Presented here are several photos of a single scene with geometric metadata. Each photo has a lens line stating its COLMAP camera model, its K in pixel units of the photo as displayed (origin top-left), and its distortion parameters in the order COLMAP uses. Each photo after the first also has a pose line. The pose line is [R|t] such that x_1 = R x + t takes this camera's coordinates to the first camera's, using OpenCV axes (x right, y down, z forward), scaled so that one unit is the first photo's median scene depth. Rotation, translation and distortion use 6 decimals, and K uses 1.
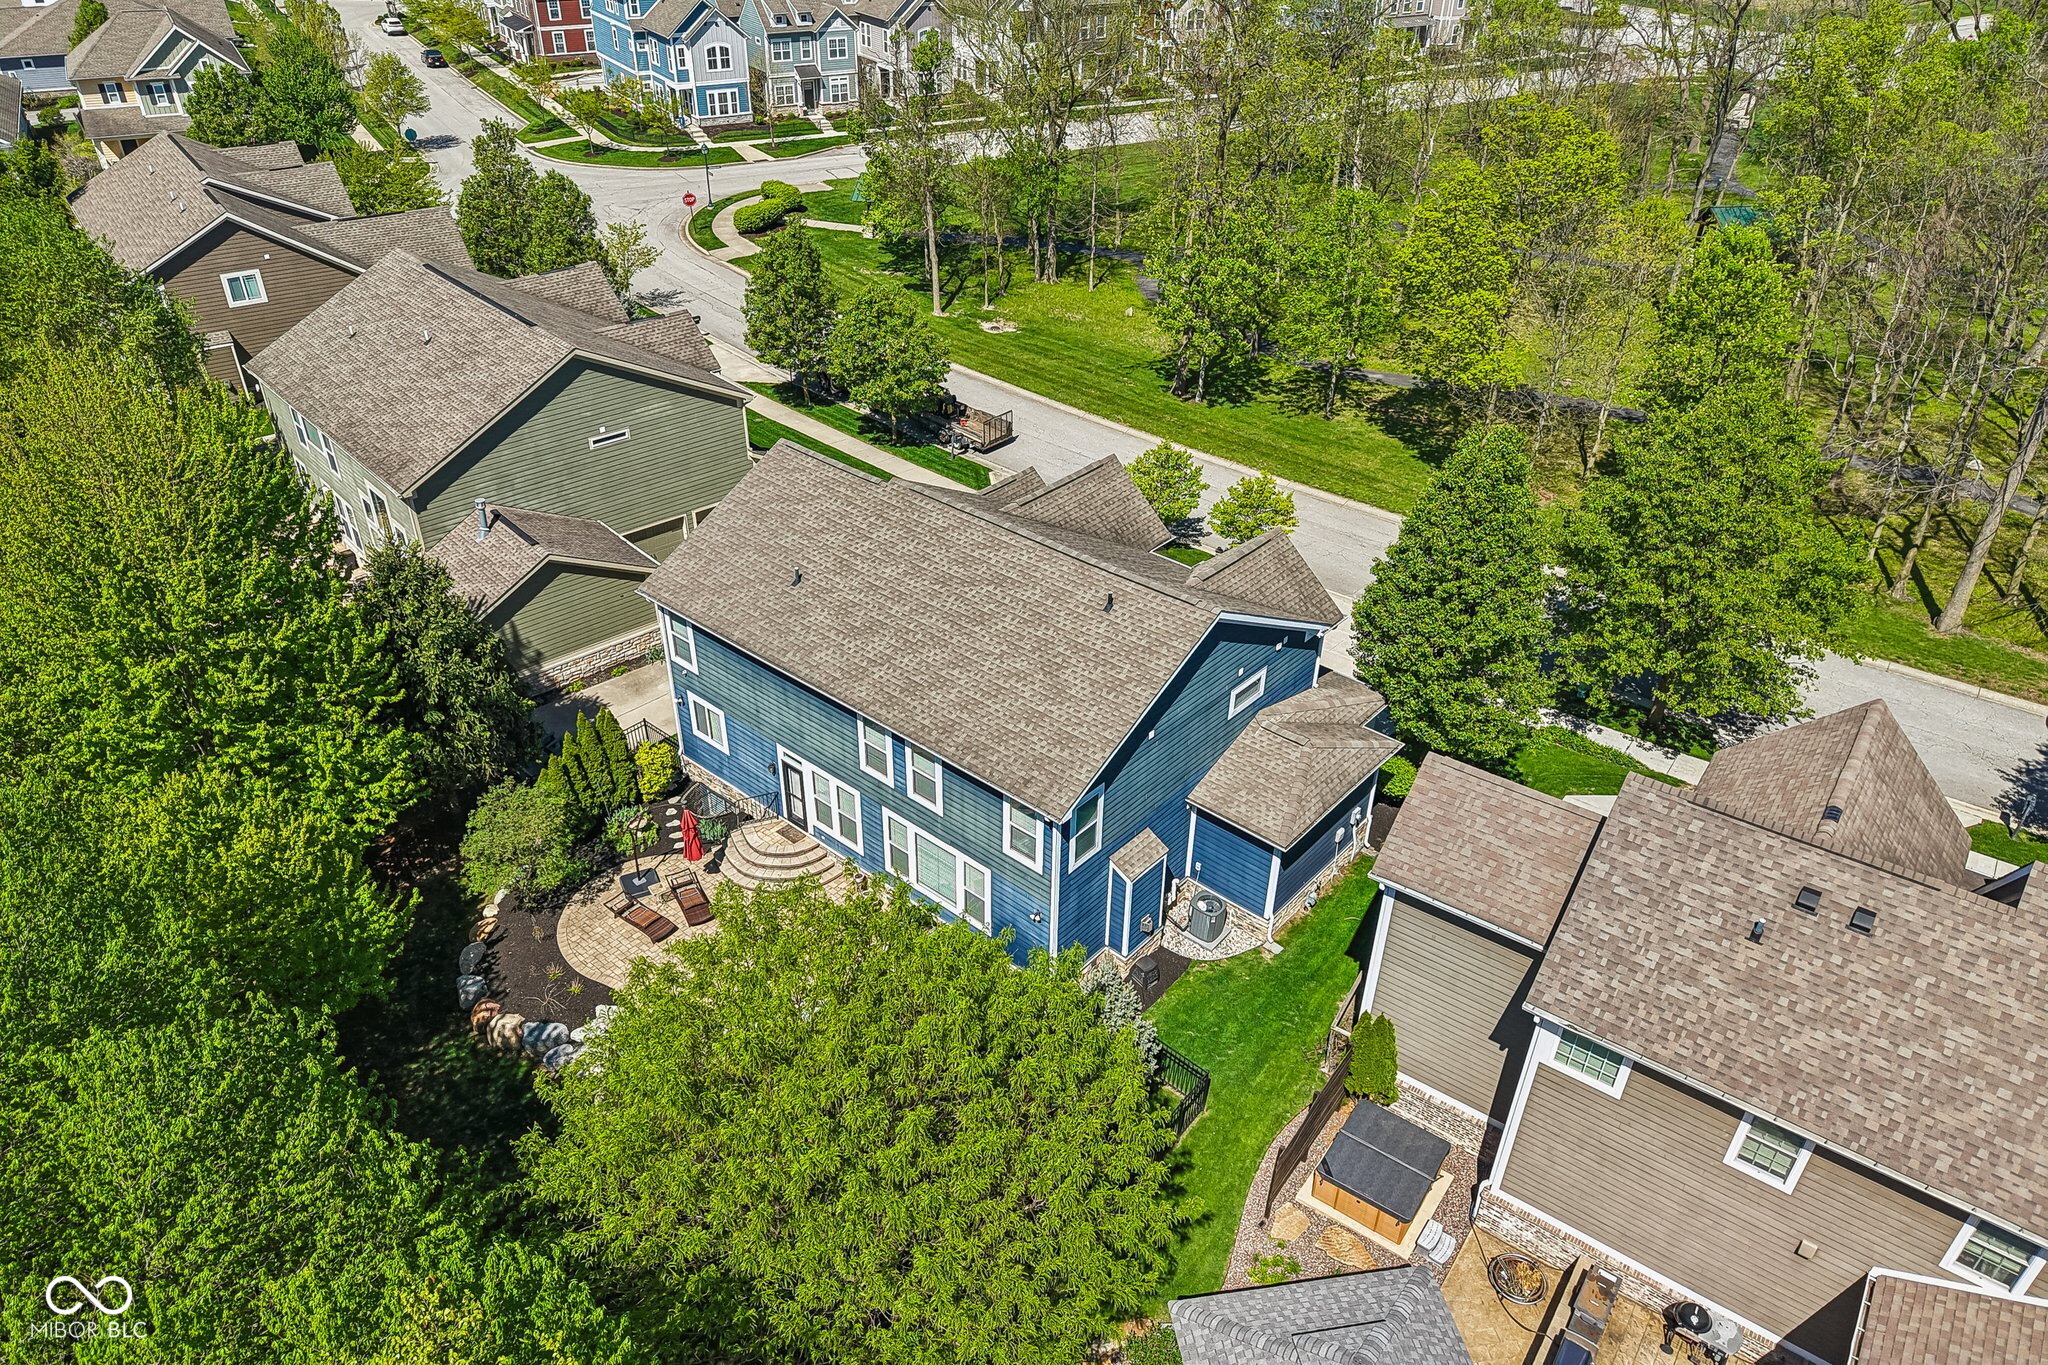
lens RADIAL K [[1378.4, 0, 1014.3], [0, 1378.4, 695.3], [0, 0, 1]] dist [0.031325, -0.025641]
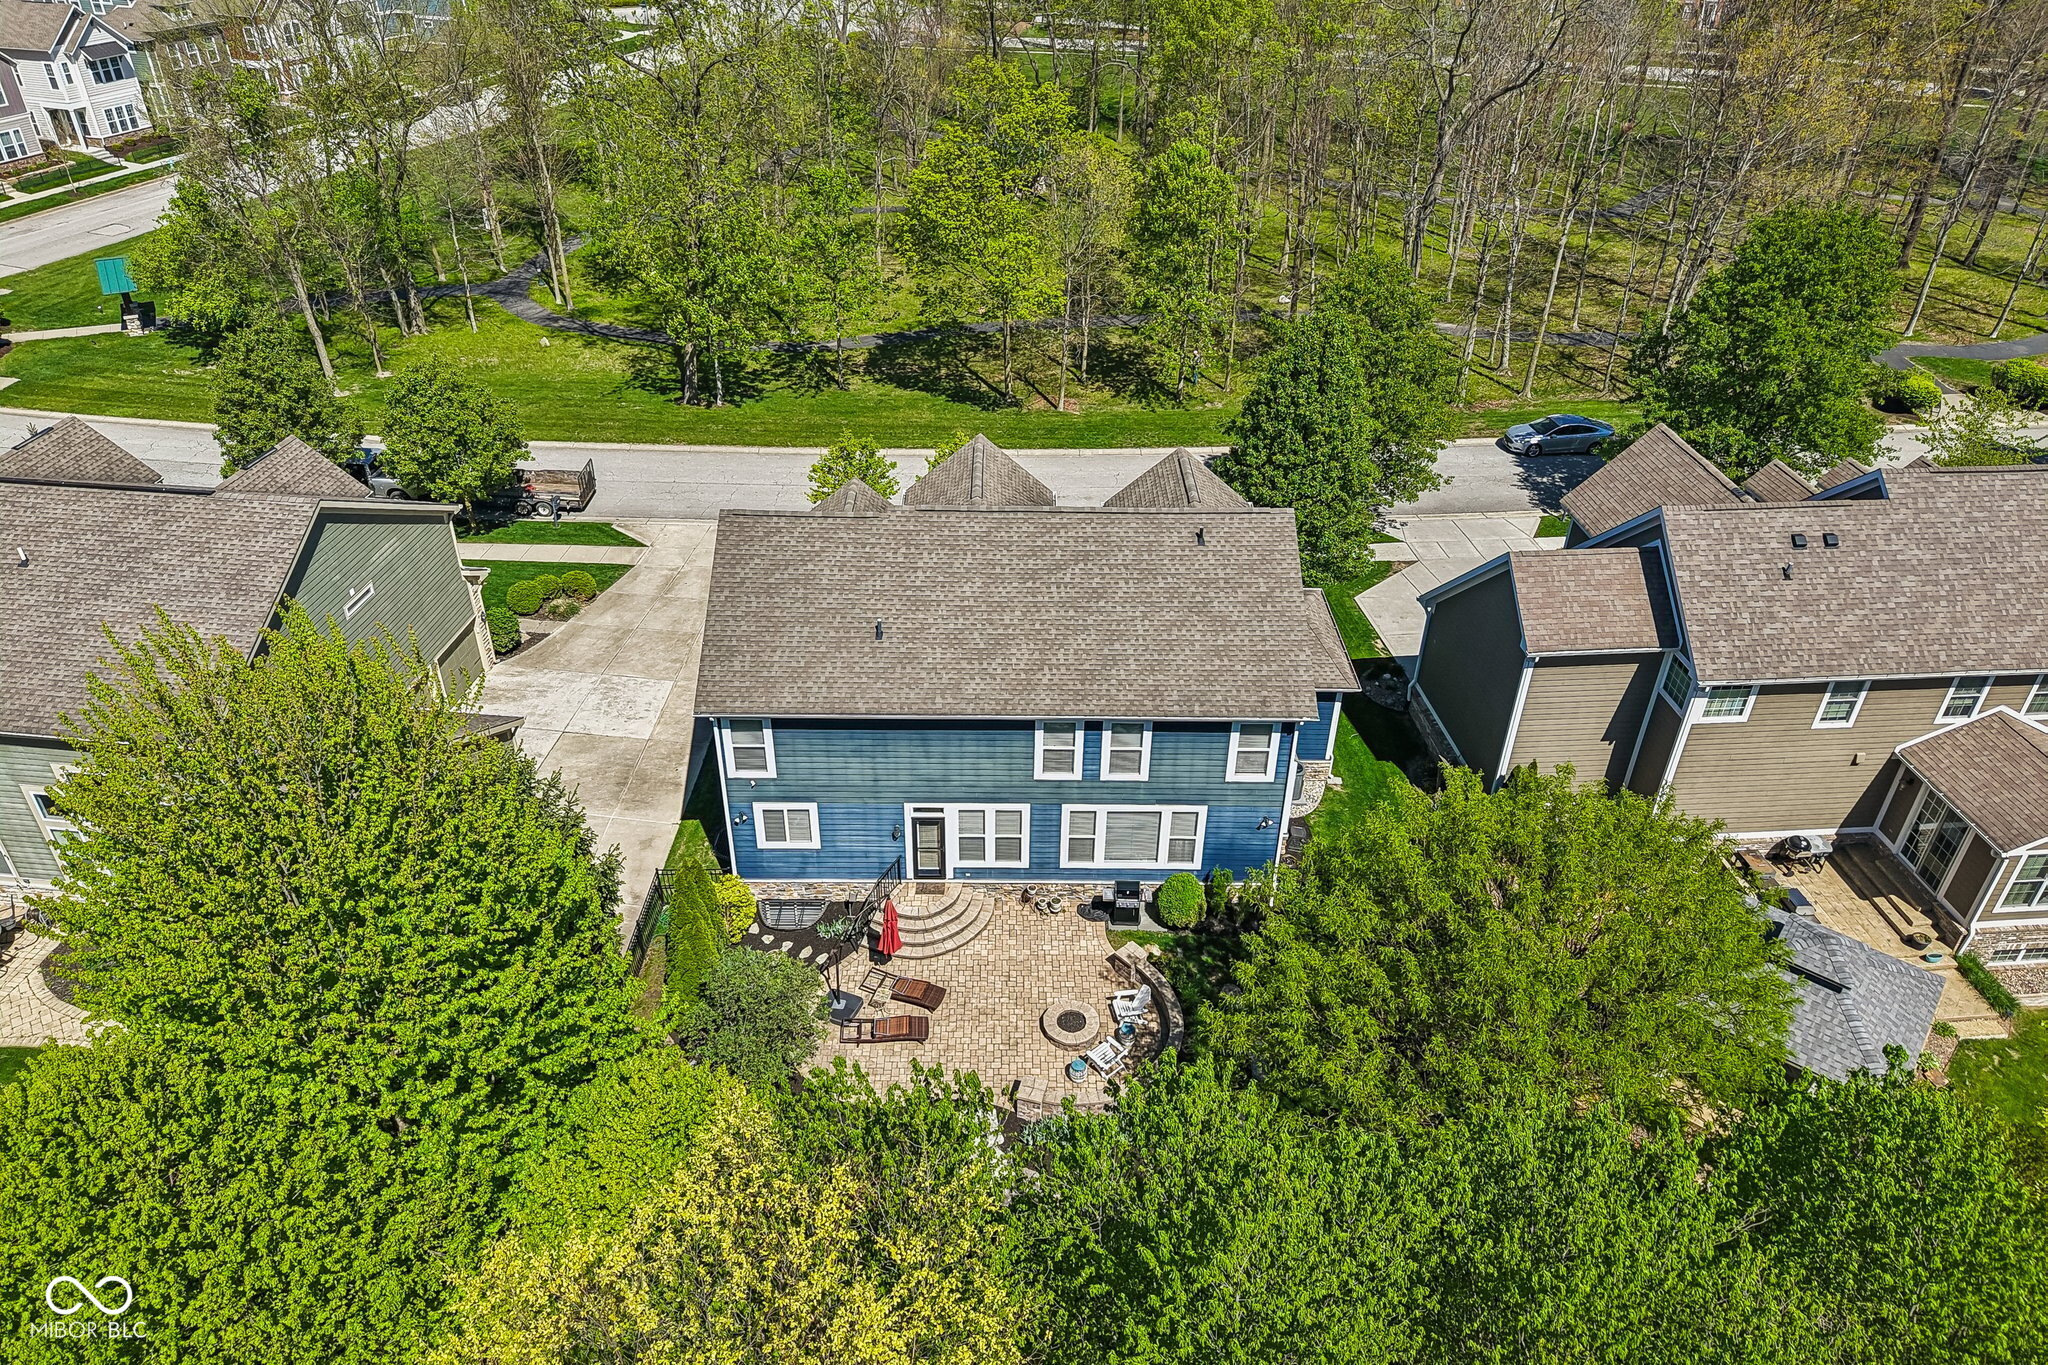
lens RADIAL K [[1378.4, 0, 1021.8], [0, 1378.4, 685.5], [0, 0, 1]] dist [0.031325, -0.025641]
pose [[0.746528, -0.364823, 0.556418, -0.621462], [0.363253, 0.924118, 0.118545, -0.125599], [-0.557444, 0.113623, 0.822403, 0.167862]]
